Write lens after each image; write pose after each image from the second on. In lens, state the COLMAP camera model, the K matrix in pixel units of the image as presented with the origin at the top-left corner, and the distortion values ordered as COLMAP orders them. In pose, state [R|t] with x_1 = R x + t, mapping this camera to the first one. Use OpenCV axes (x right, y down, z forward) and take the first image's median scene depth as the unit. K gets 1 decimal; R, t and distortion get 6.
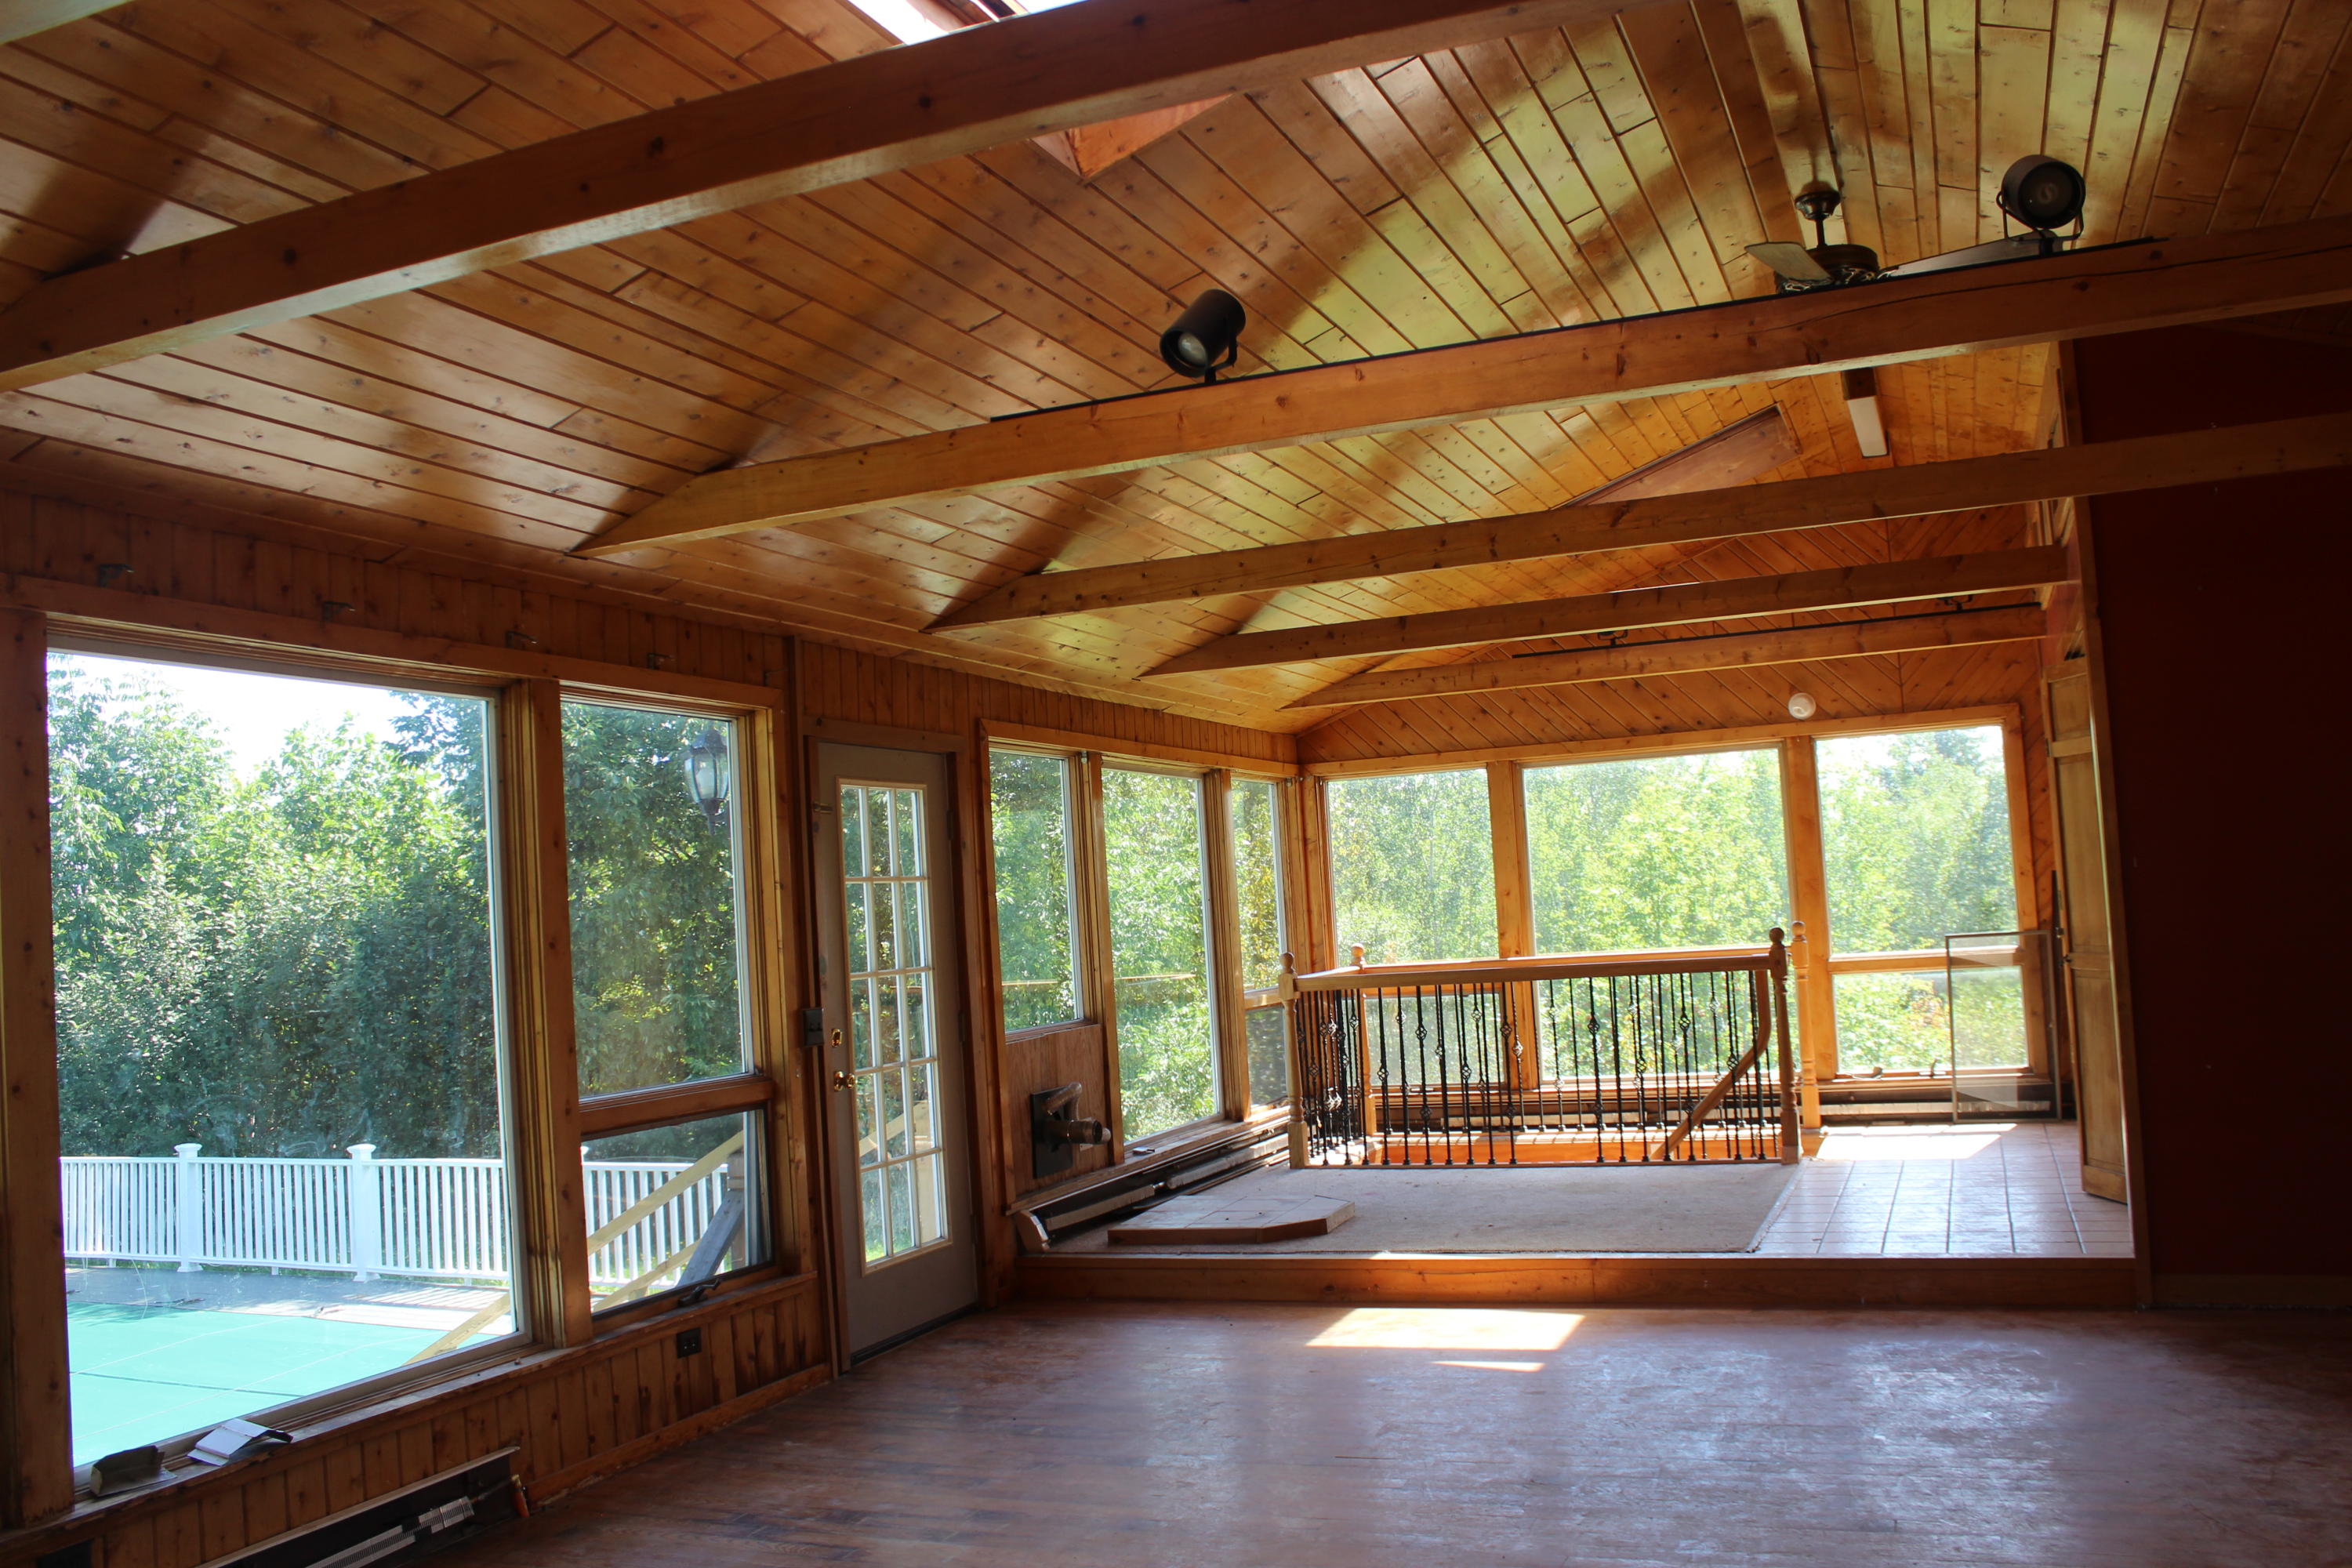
lens RADIAL K [[1957.4, 0, 1186.9], [0, 1957.4, 798.3], [0, 0, 1]] dist [-0.177330, 0.156831]
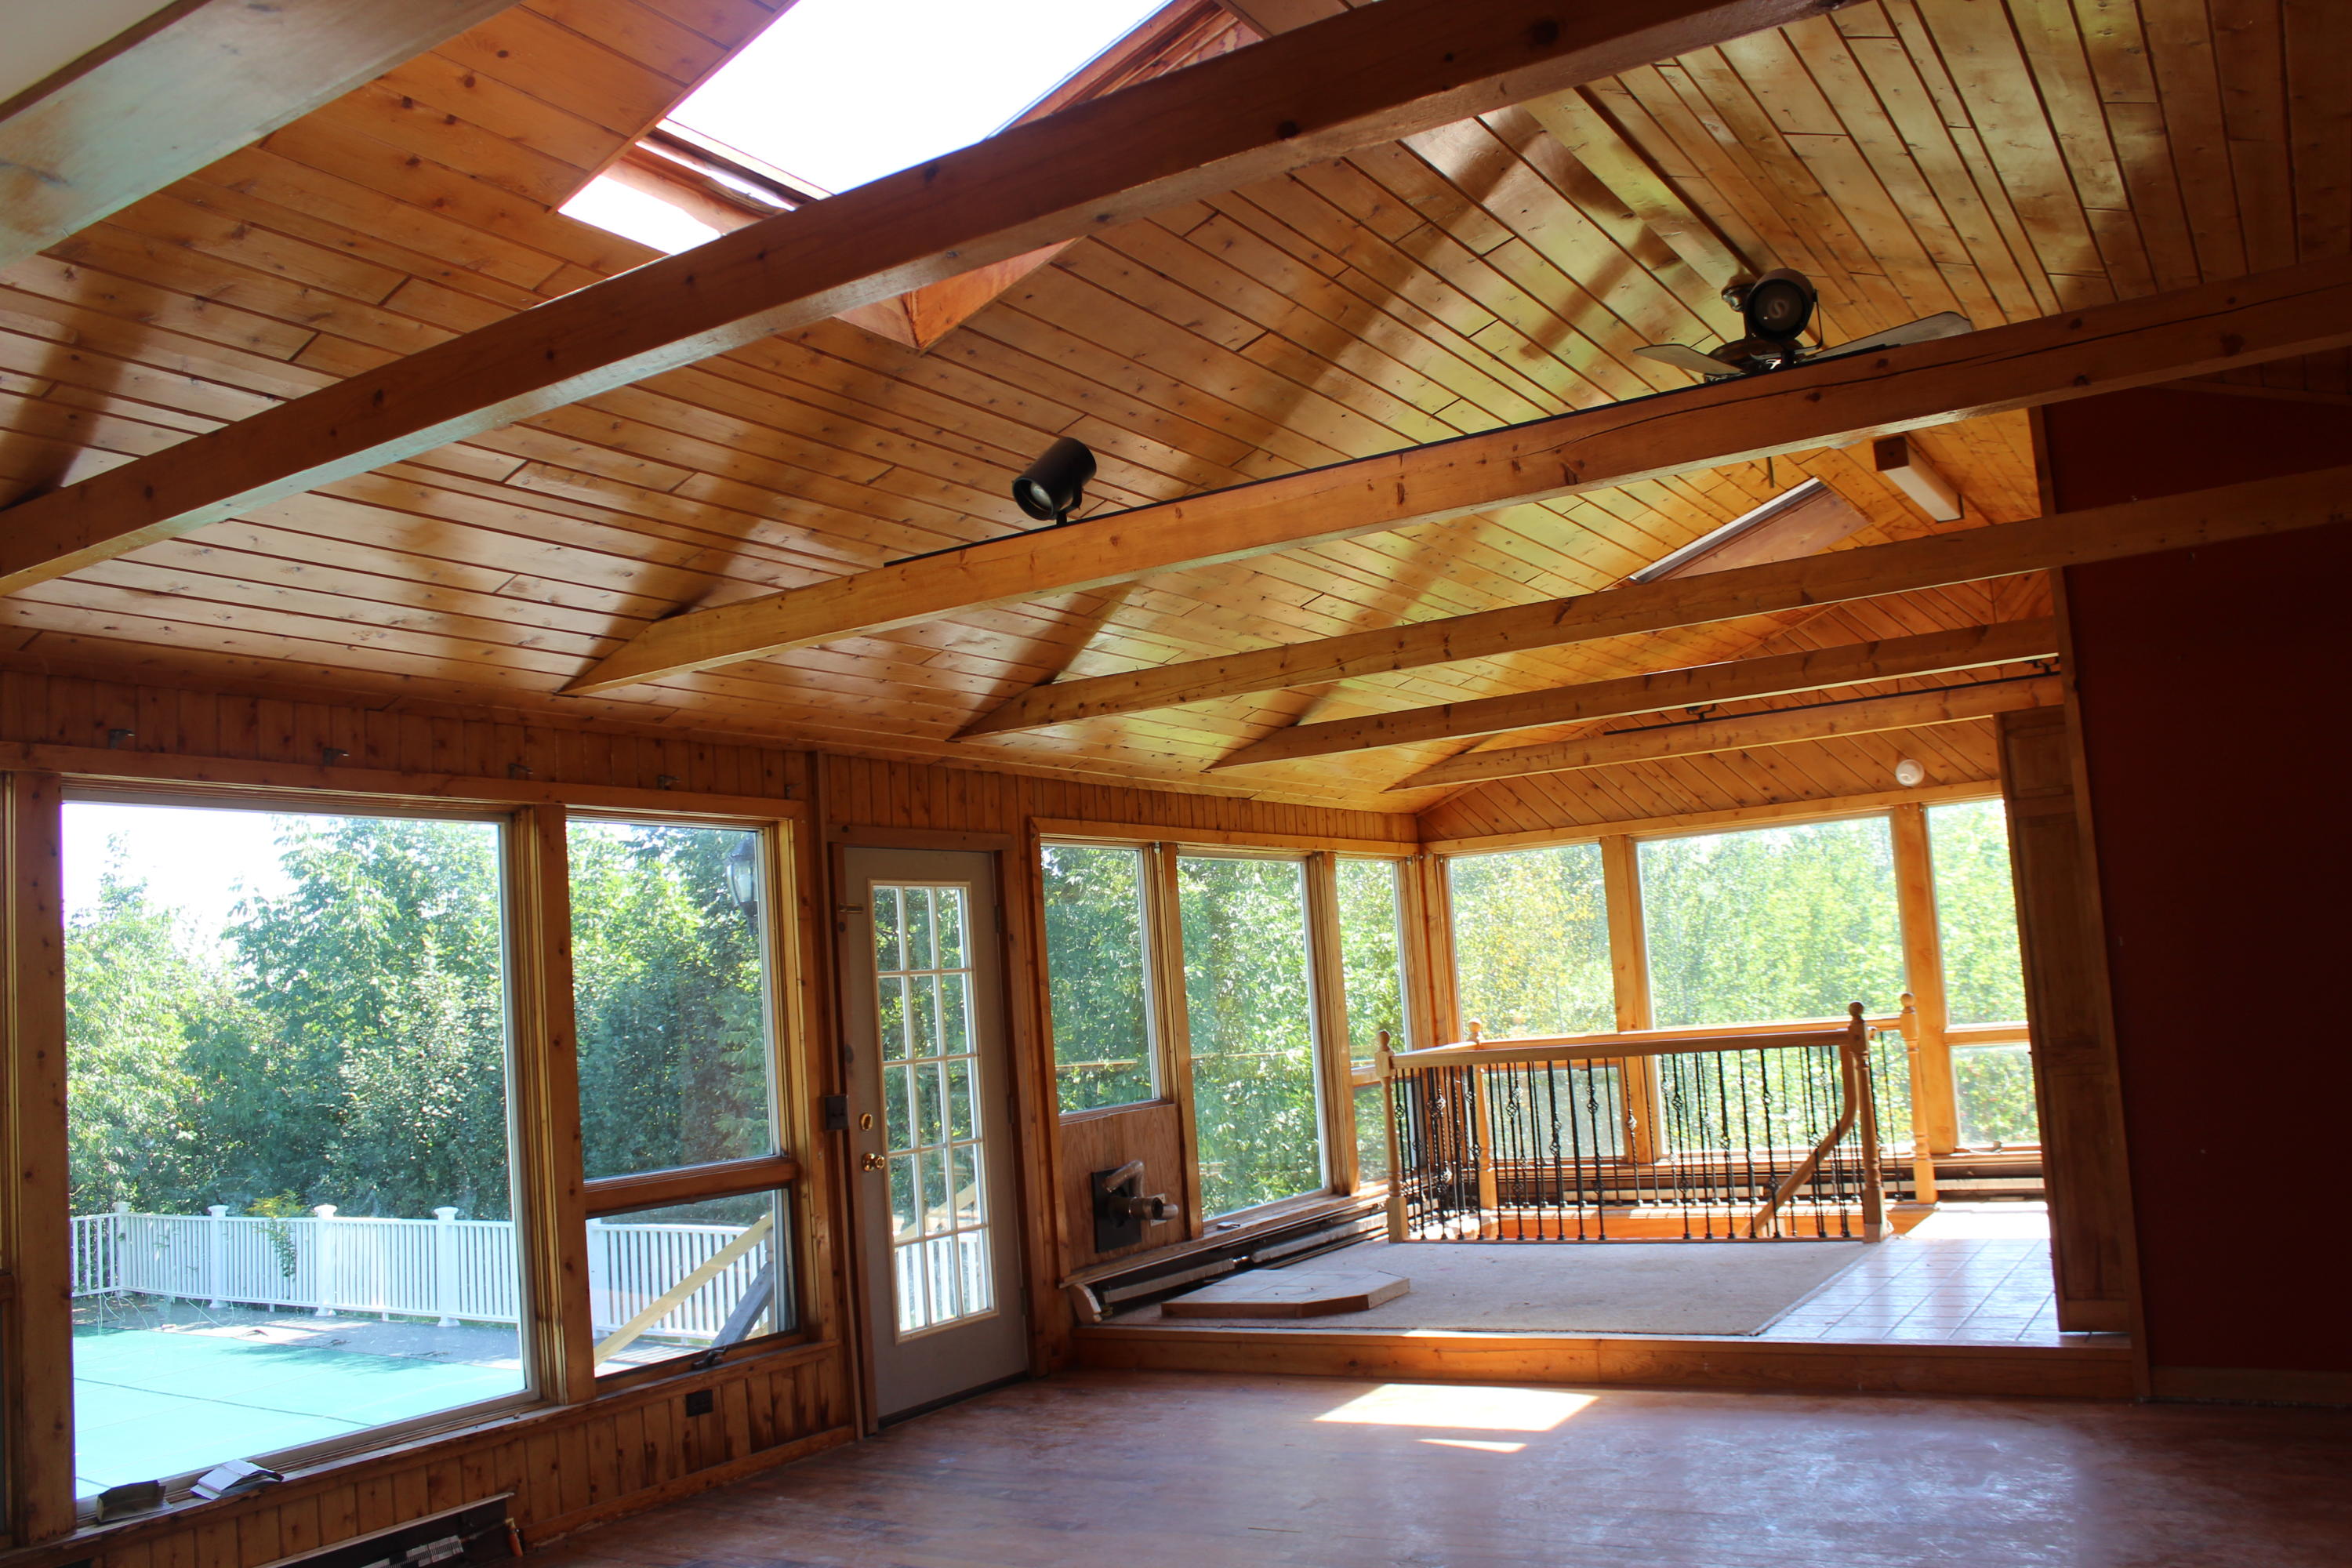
lens RADIAL K [[1957.4, 0, 1186.9], [0, 1957.4, 798.3], [0, 0, 1]] dist [-0.177330, 0.156831]
pose [[0.986808, -0.026510, -0.159710, 0.160753], [0.021570, 0.999236, -0.032588, -0.015965], [0.160451, 0.028713, 0.986626, -0.034980]]
